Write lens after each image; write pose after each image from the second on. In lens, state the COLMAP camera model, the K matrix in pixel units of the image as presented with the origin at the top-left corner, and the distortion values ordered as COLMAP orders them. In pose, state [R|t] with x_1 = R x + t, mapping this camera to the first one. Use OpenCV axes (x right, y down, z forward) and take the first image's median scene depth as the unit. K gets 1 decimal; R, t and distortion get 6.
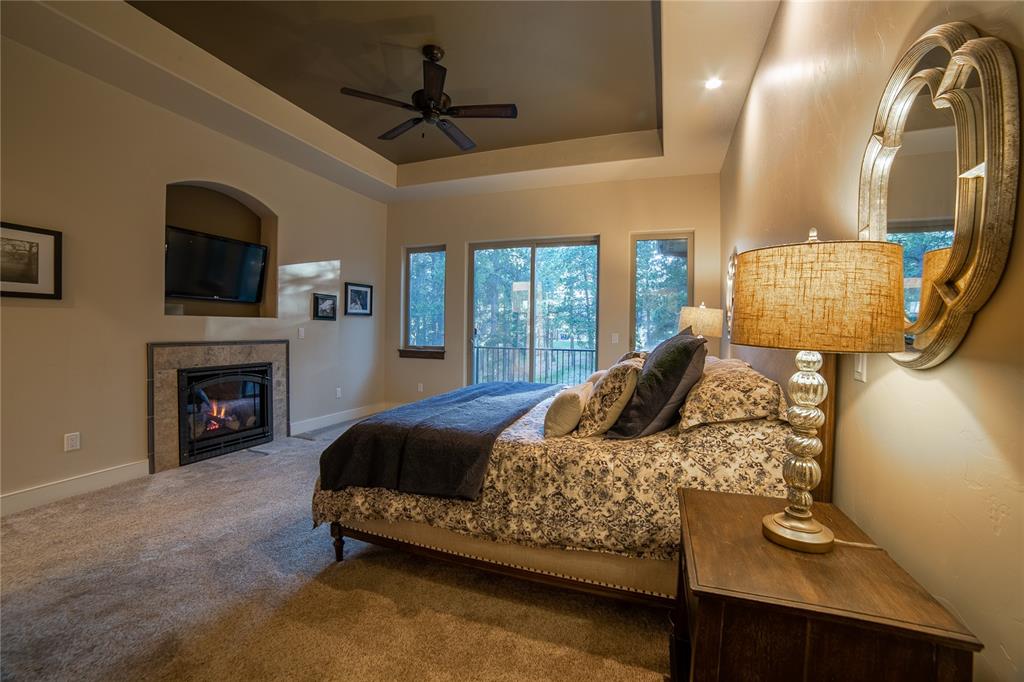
lens RADIAL K [[422.9, 0, 515.3], [0, 422.9, 332.0], [0, 0, 1]] dist [-0.108963, 0.041248]
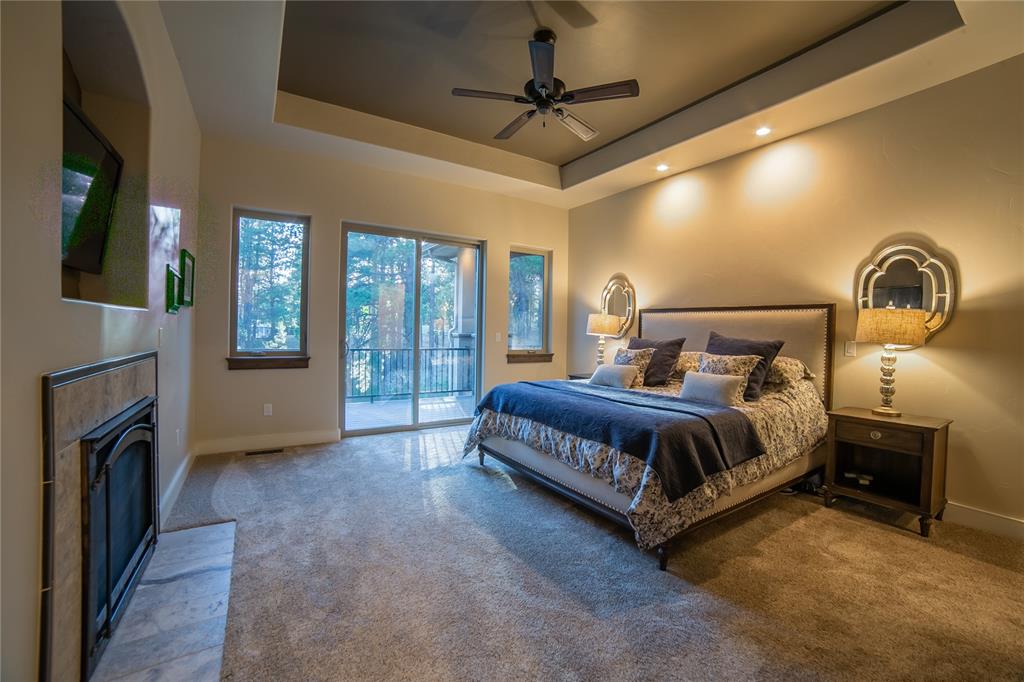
lens RADIAL K [[422.9, 0, 515.3], [0, 422.9, 332.0], [0, 0, 1]] dist [-0.108963, 0.041248]
pose [[0.599575, -0.007091, 0.800287, -0.910370], [-0.005556, 0.999900, 0.013022, -0.019121], [-0.800299, -0.012254, 0.599476, 0.439246]]
